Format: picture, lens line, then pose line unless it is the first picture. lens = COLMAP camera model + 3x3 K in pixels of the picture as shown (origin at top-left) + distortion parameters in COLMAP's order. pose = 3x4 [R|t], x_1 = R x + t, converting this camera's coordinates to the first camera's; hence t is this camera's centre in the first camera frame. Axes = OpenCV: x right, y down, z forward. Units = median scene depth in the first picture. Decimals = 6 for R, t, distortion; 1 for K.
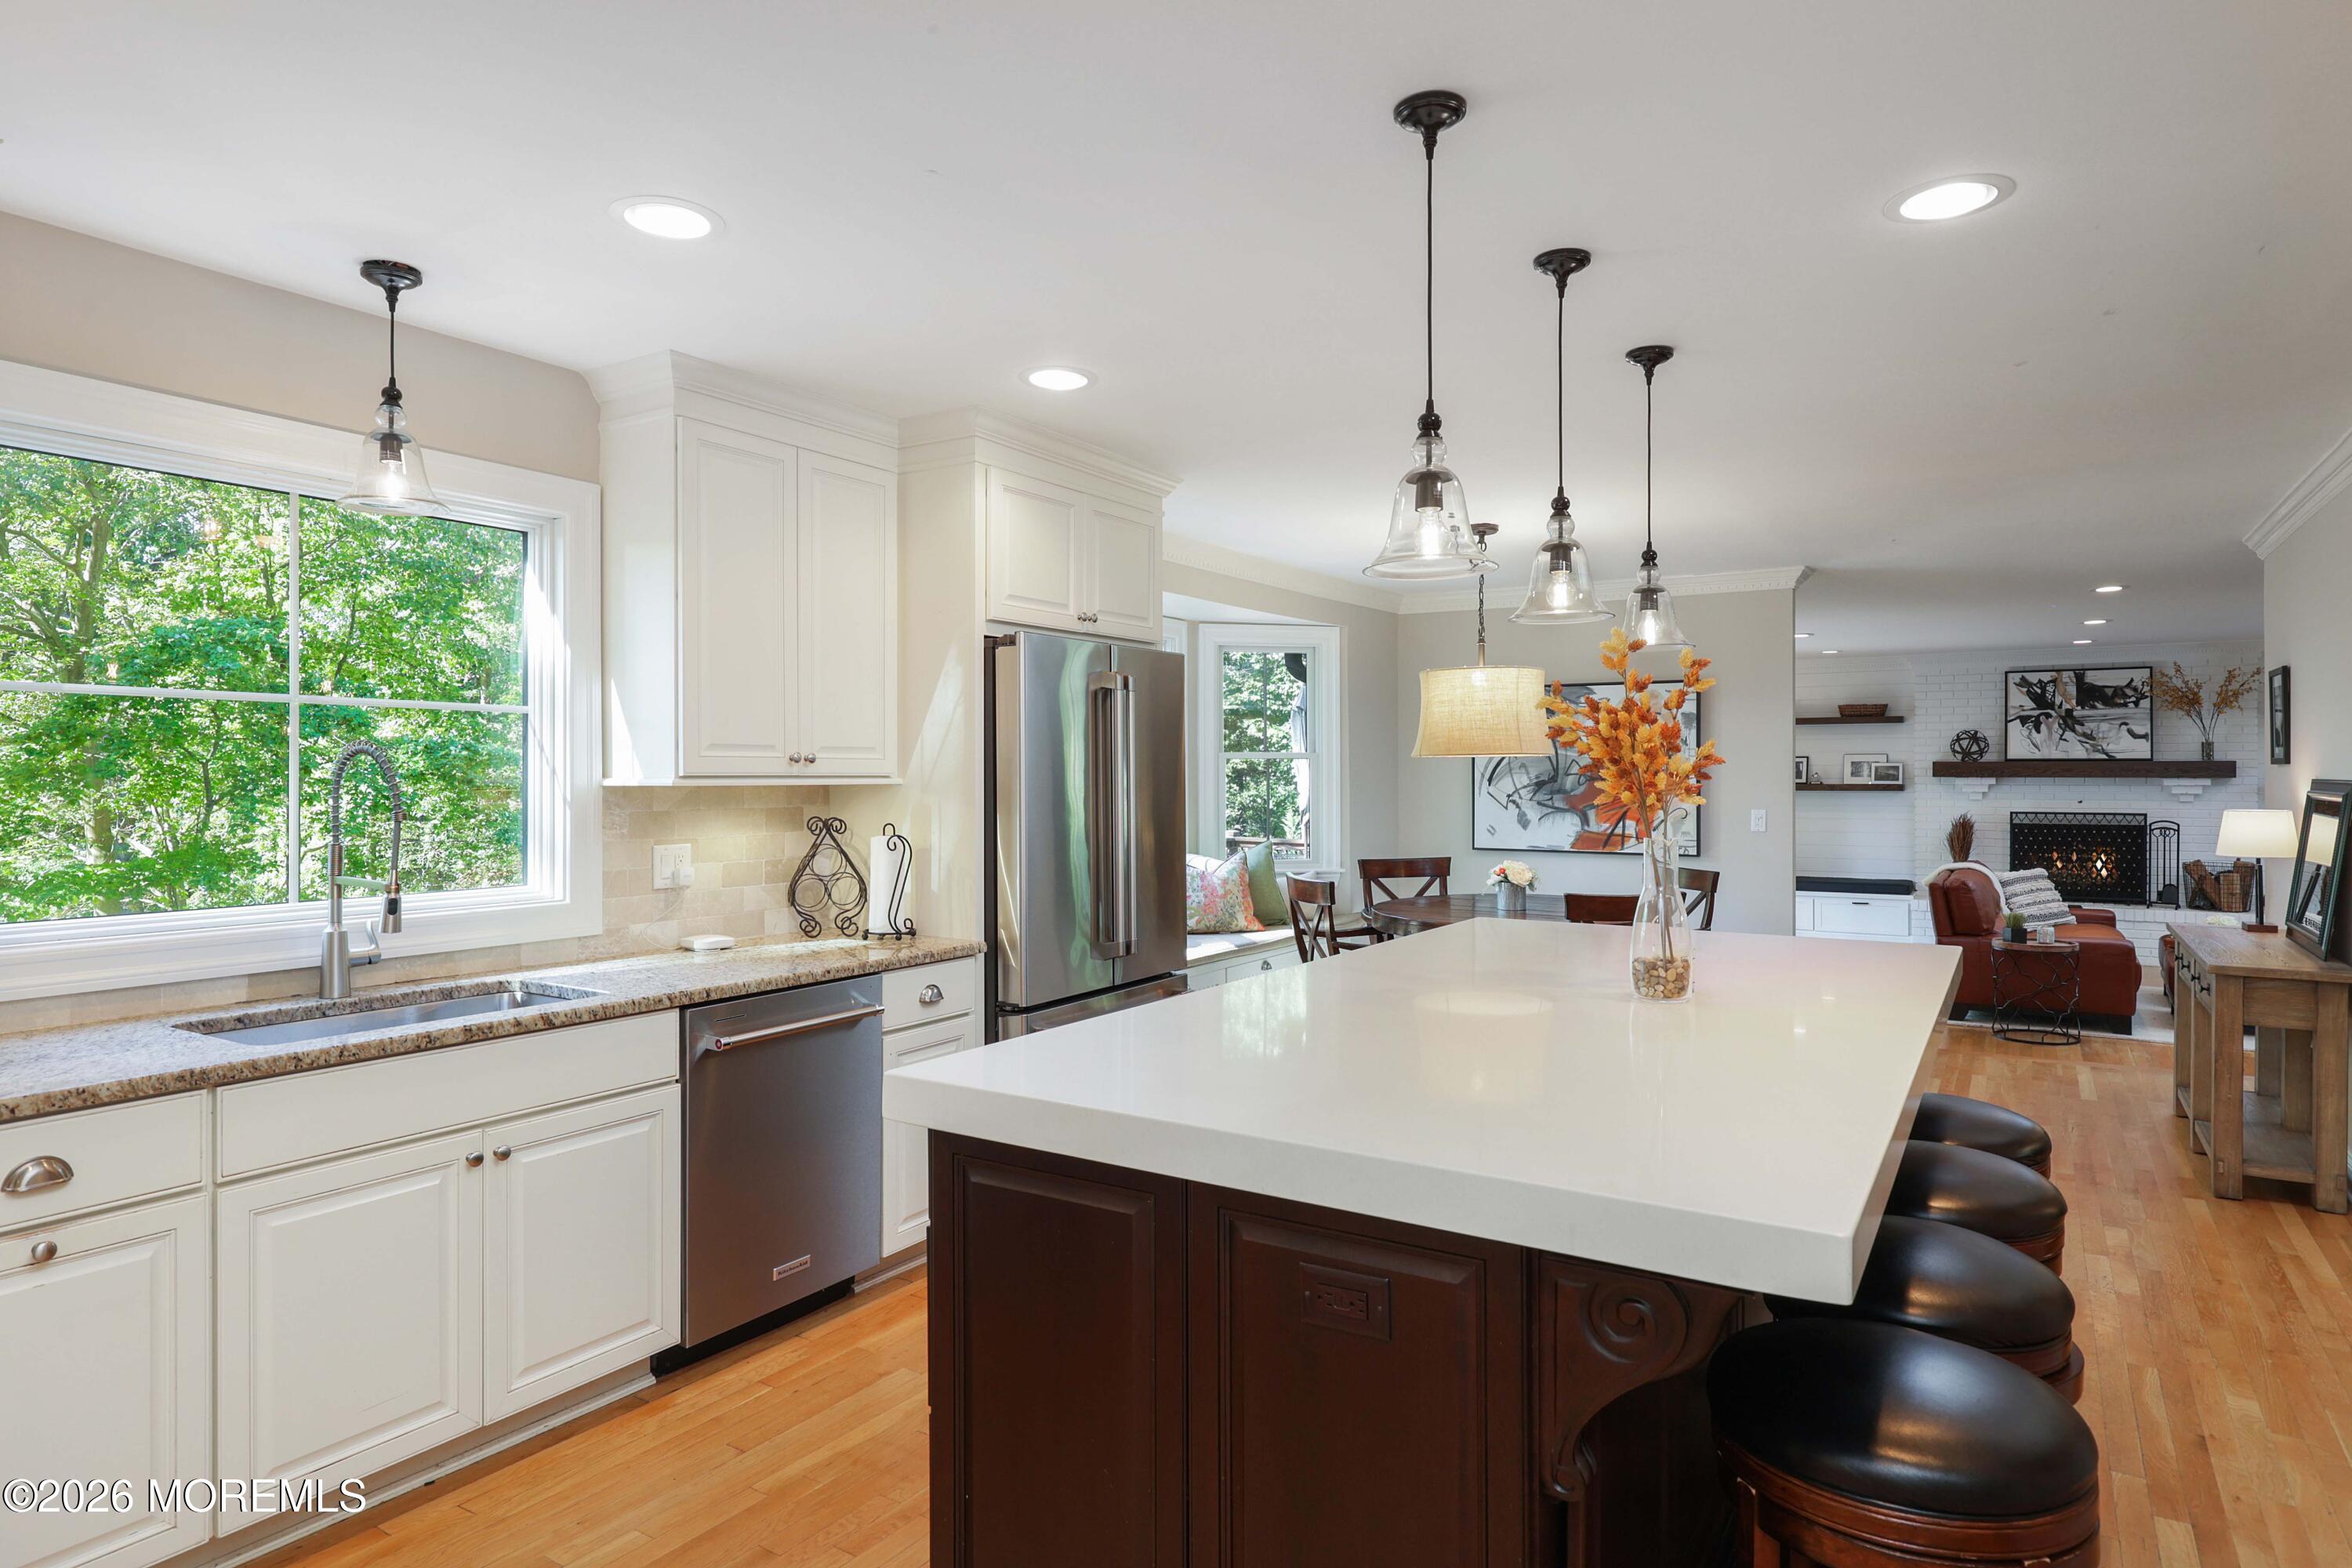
lens RADIAL K [[1341.5, 0, 1156.1], [0, 1341.5, 779.7], [0, 0, 1]] dist [0.018903, 0.000929]
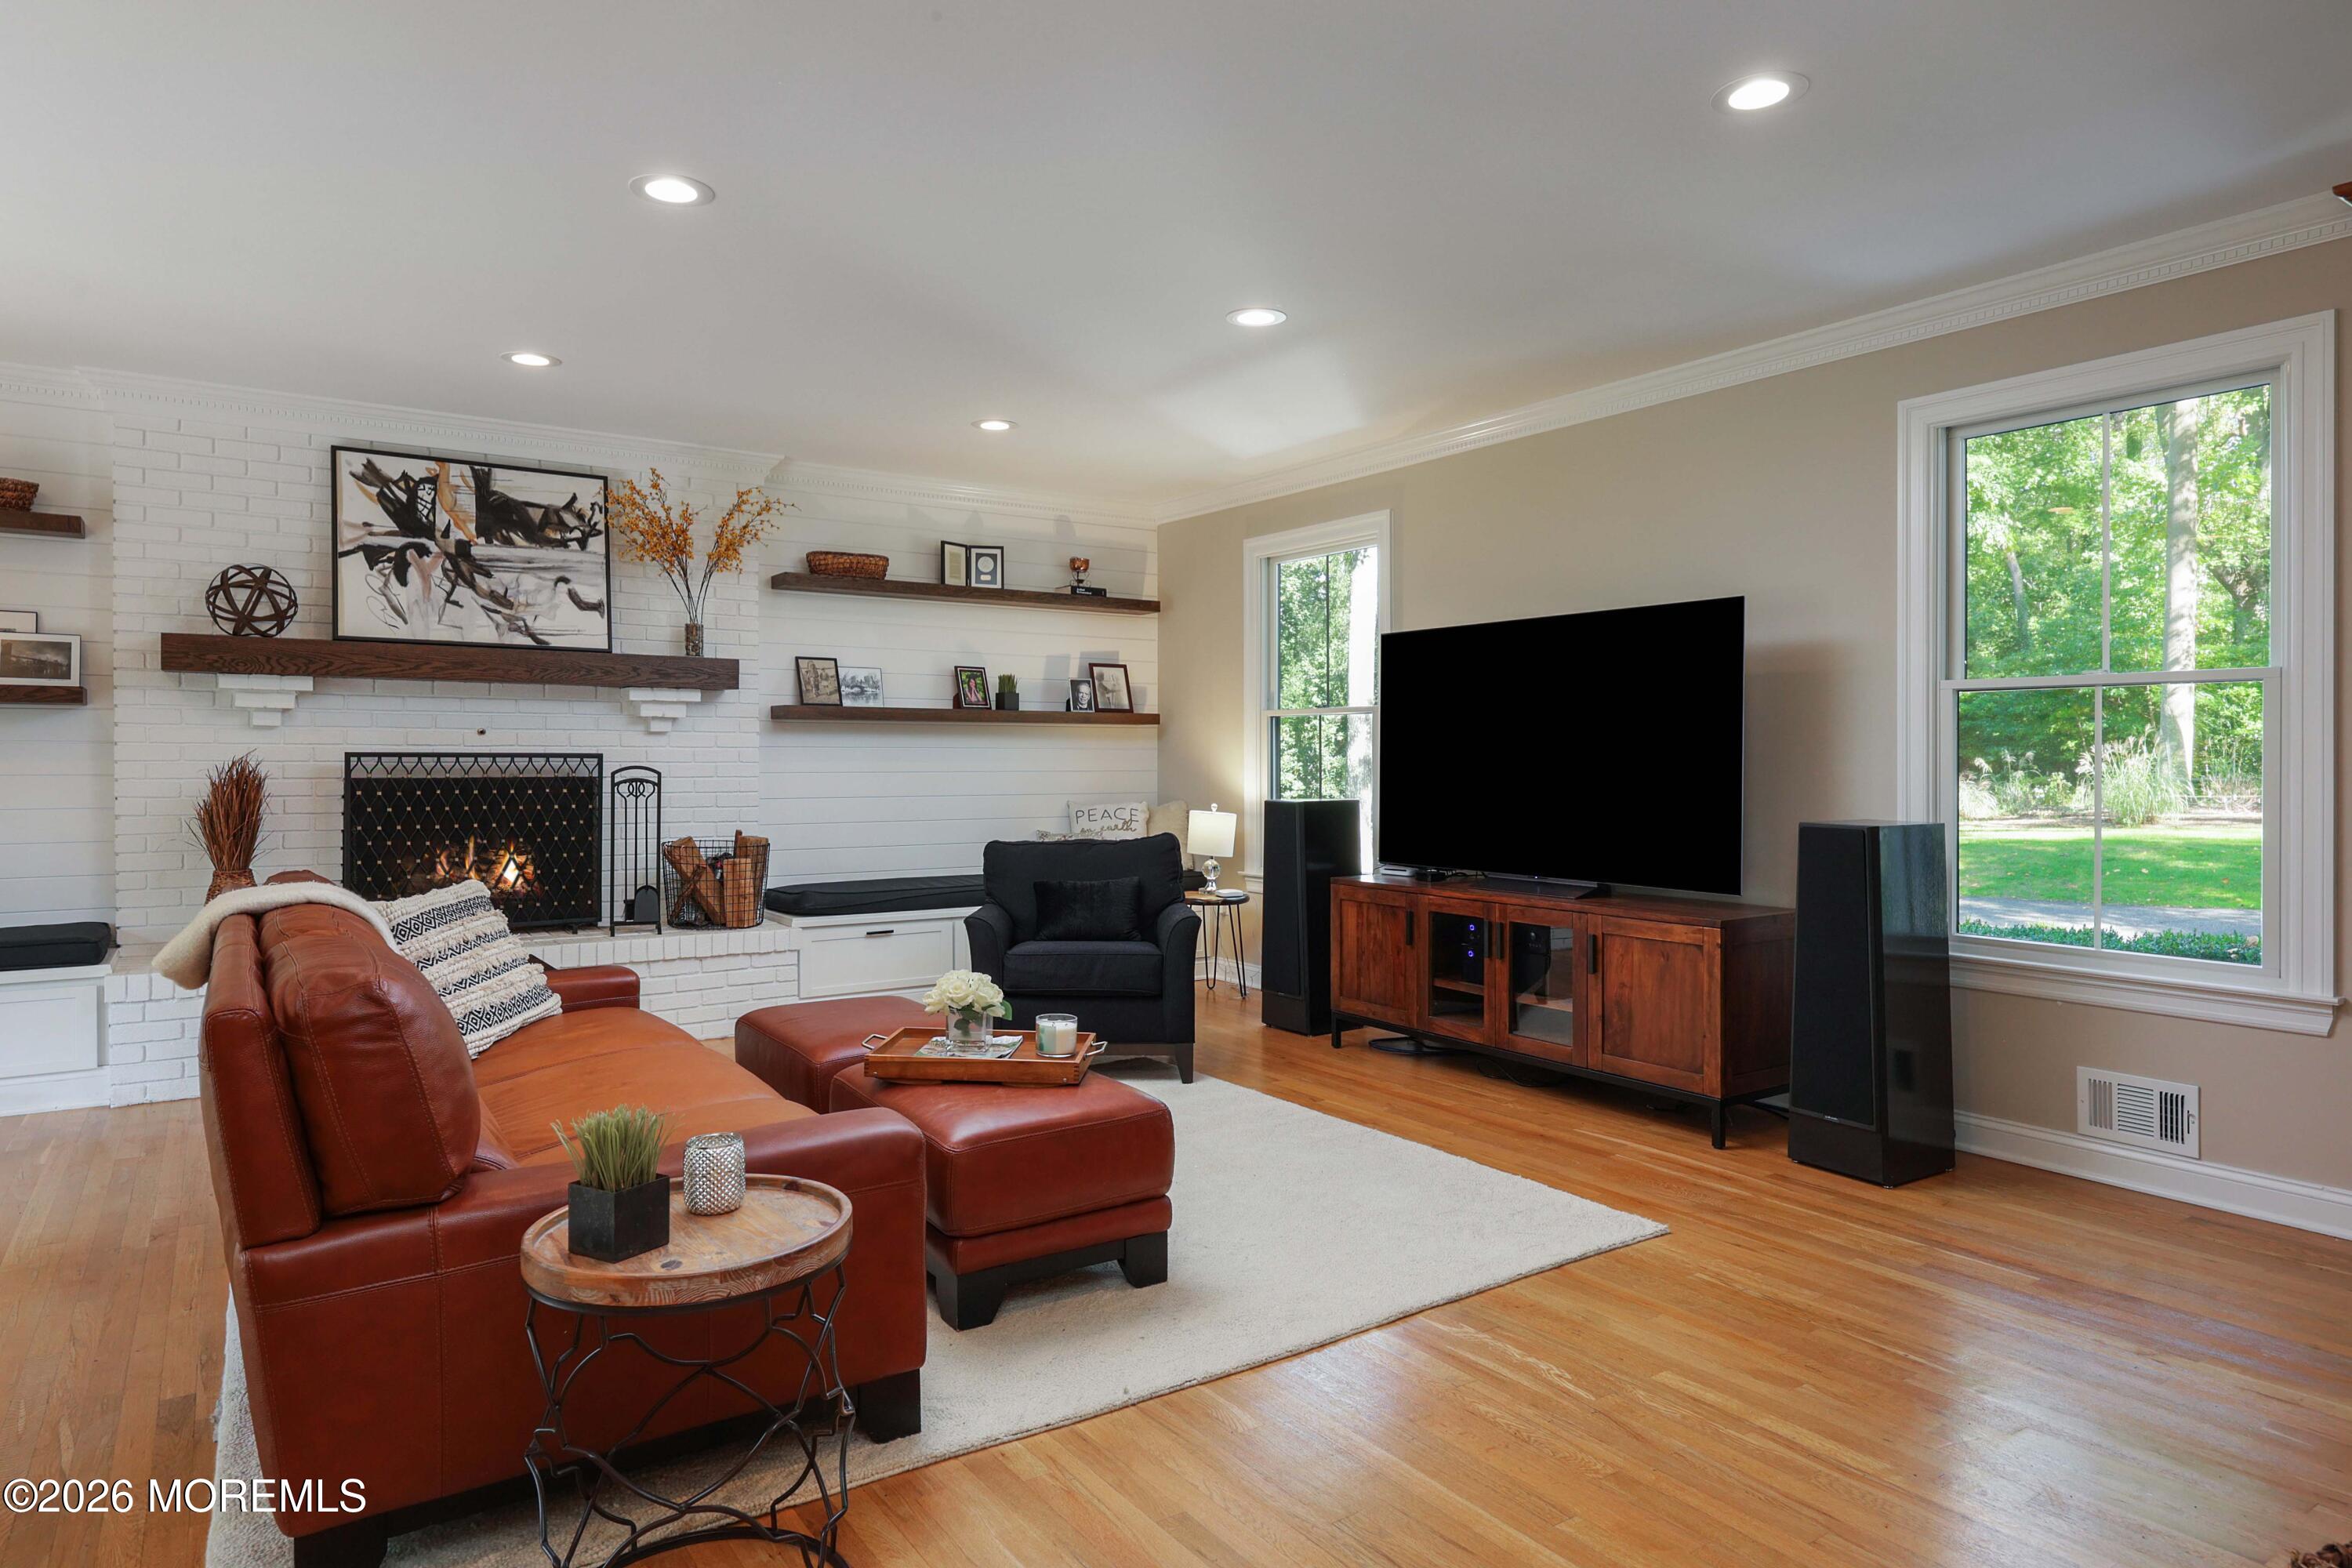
lens RADIAL K [[1330.7, 0, 1183.3], [0, 1330.7, 766.7], [0, 0, 1]] dist [0.001796, -0.001159]
pose [[0.368045, -0.001479, 0.929807, 0.324962], [-0.001056, 0.999997, 0.002008, 0.027829], [-0.929807, -0.001721, 0.368042, 0.583425]]
